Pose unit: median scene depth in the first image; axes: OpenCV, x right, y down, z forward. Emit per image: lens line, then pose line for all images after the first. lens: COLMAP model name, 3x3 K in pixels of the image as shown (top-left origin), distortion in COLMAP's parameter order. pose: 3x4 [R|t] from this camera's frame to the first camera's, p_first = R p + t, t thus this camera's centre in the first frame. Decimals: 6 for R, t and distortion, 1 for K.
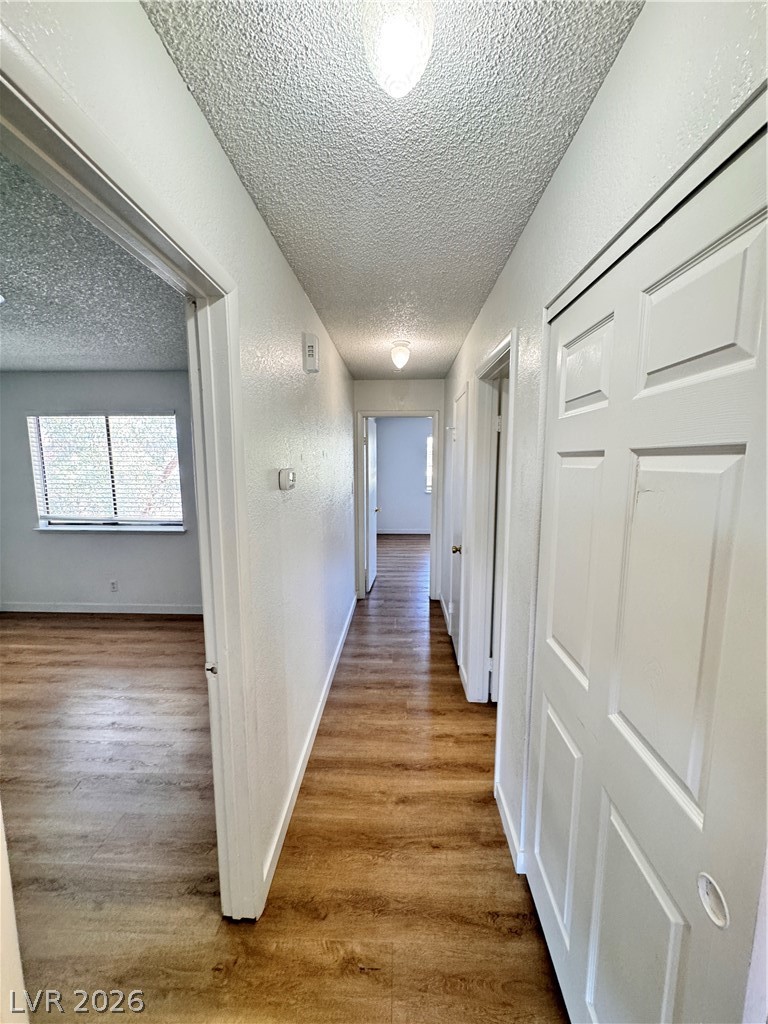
lens RADIAL K [[409.9, 0, 386.3], [0, 409.9, 513.9], [0, 0, 1]] dist [-0.003064, 0.000527]
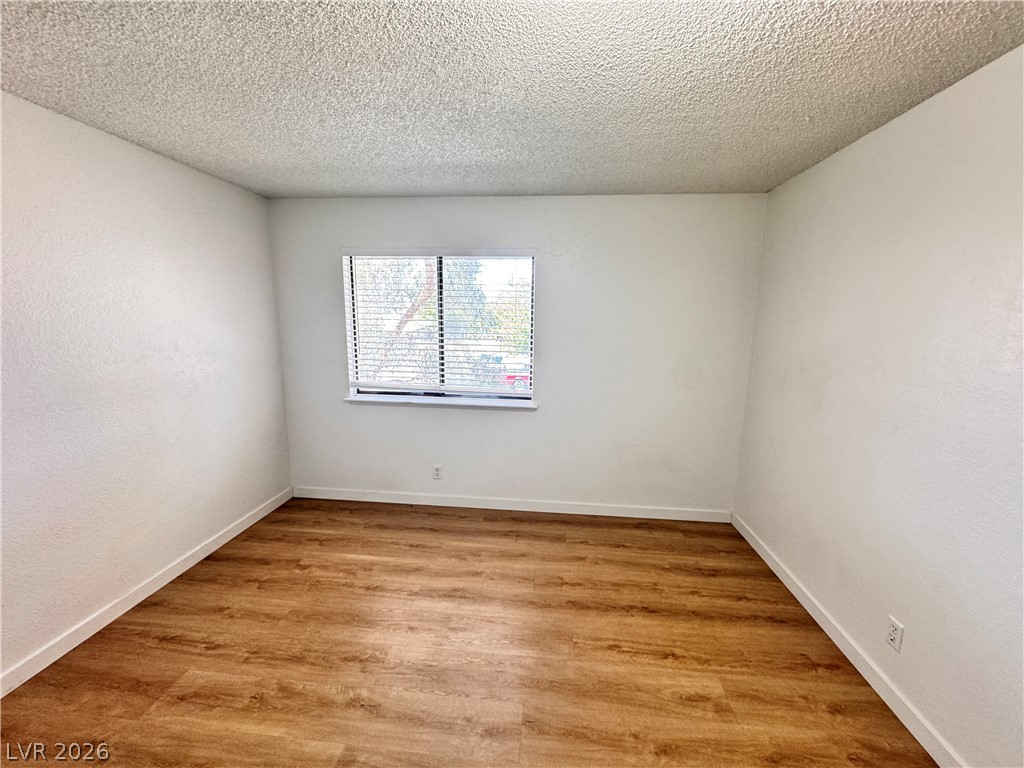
lens RADIAL K [[409.9, 0, 517.8], [0, 409.9, 384.4], [0, 0, 1]] dist [-0.003064, 0.000527]
pose [[0.998122, 0.027813, -0.054576, -0.488860], [-0.026237, 0.999224, 0.029390, -0.023872], [0.055351, -0.027903, 0.998077, 0.225781]]
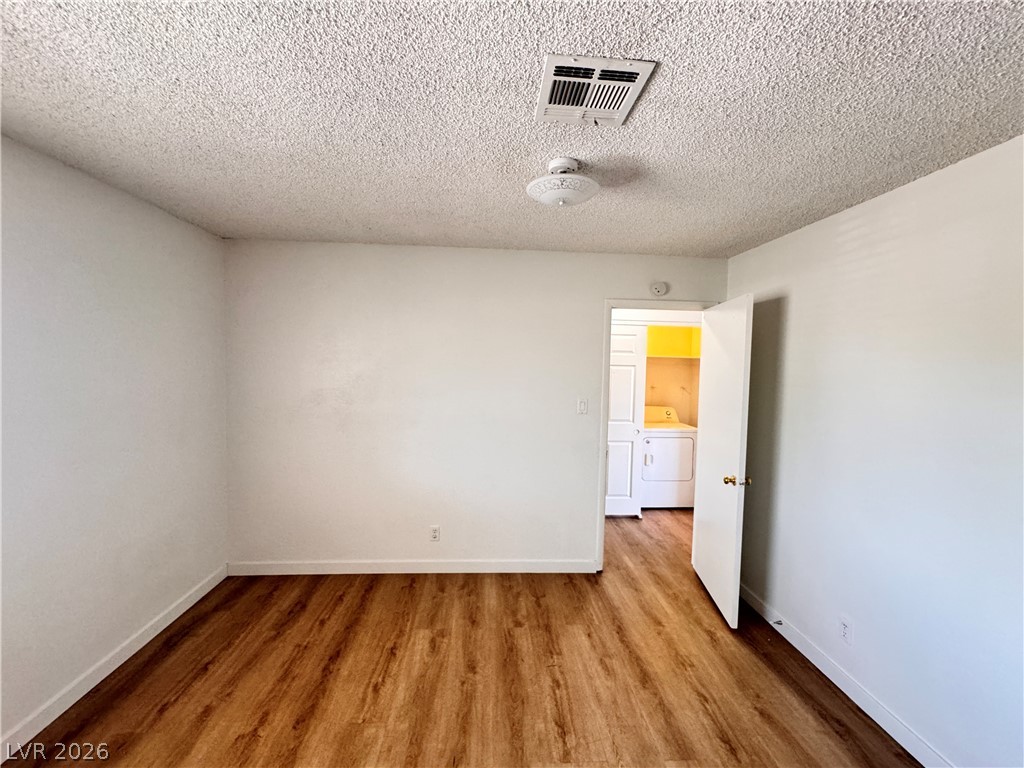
lens RADIAL K [[409.9, 0, 511.6], [0, 409.9, 373.2], [0, 0, 1]] dist [-0.003064, 0.000527]
pose [[-0.099072, -0.021706, 0.994843, -0.883275], [0.115474, 0.992757, 0.033160, -0.072185], [-0.988357, 0.118164, -0.095848, 0.546683]]
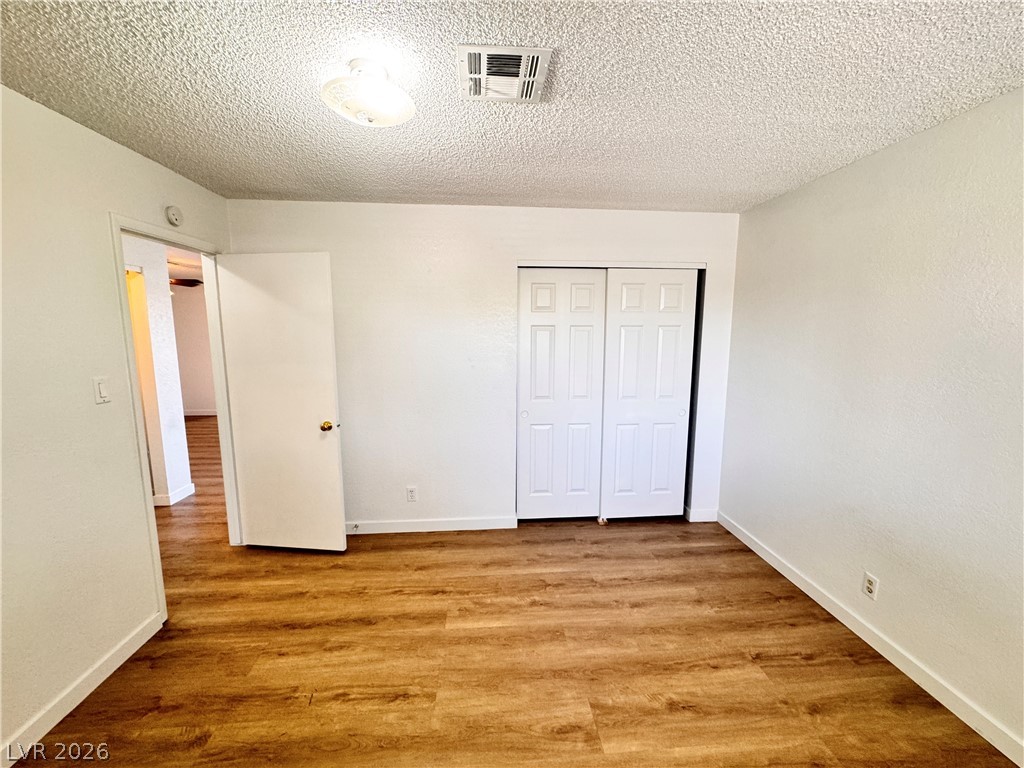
lens RADIAL K [[409.9, 0, 514.2], [0, 409.9, 376.8], [0, 0, 1]] dist [-0.003064, 0.000527]
pose [[-0.992941, 0.014867, -0.117675, -0.536397], [-0.015772, 0.966755, 0.255218, -0.108307], [0.117557, 0.255273, -0.959696, 0.834866]]
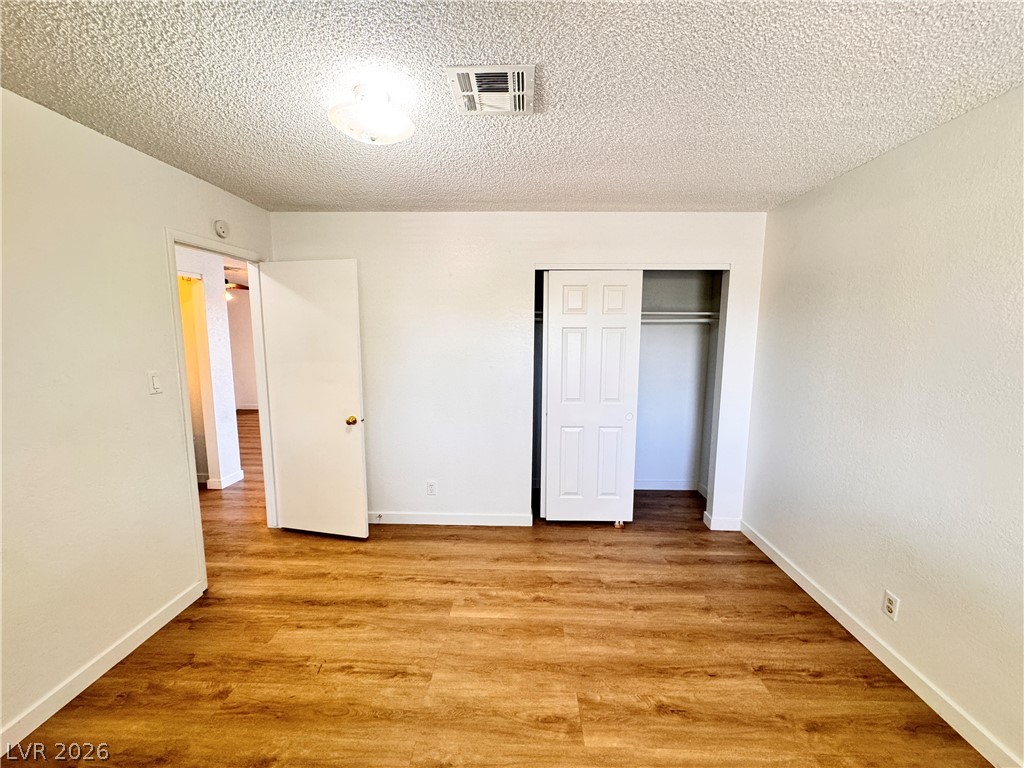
lens RADIAL K [[409.9, 0, 514.4], [0, 409.9, 376.4], [0, 0, 1]] dist [-0.003064, 0.000527]
pose [[-0.999942, -0.001339, -0.010662, -0.586729], [-0.003967, 0.968119, 0.250461, -0.110615], [0.009986, 0.250489, -0.968068, 0.856069]]
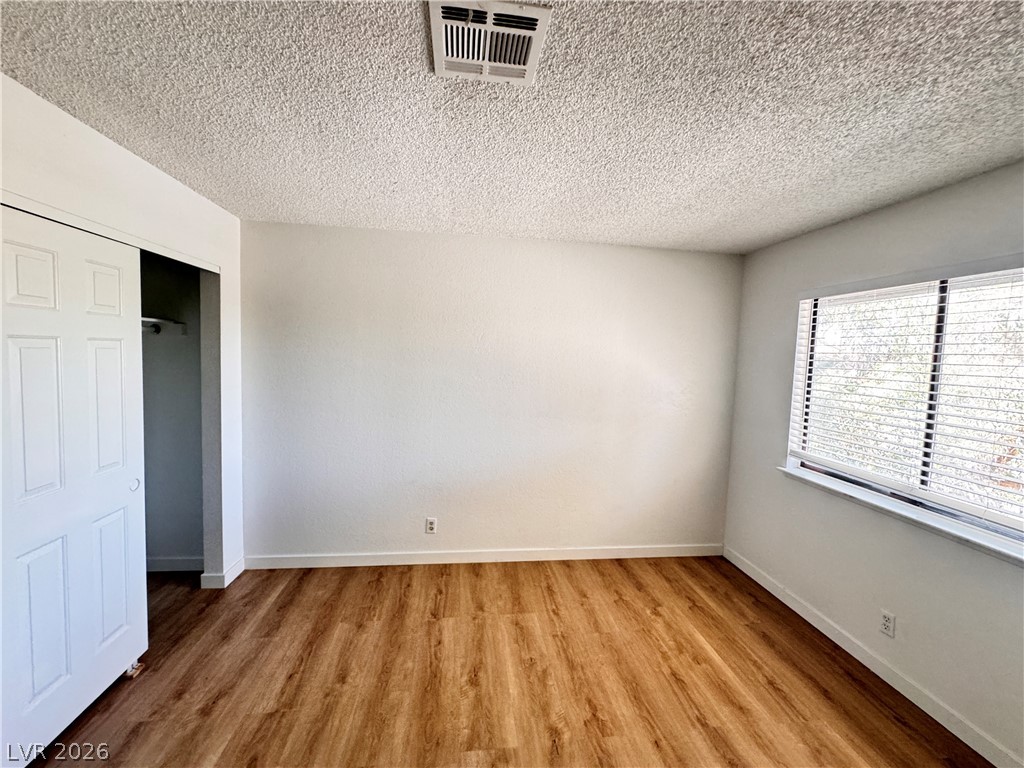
lens RADIAL K [[409.9, 0, 510.9], [0, 409.9, 377.6], [0, 0, 1]] dist [-0.003064, 0.000527]
pose [[0.161521, 0.065221, -0.984712, -0.281861], [-0.175156, 0.983866, 0.036435, -0.057701], [0.971201, 0.166593, 0.170339, 0.438478]]
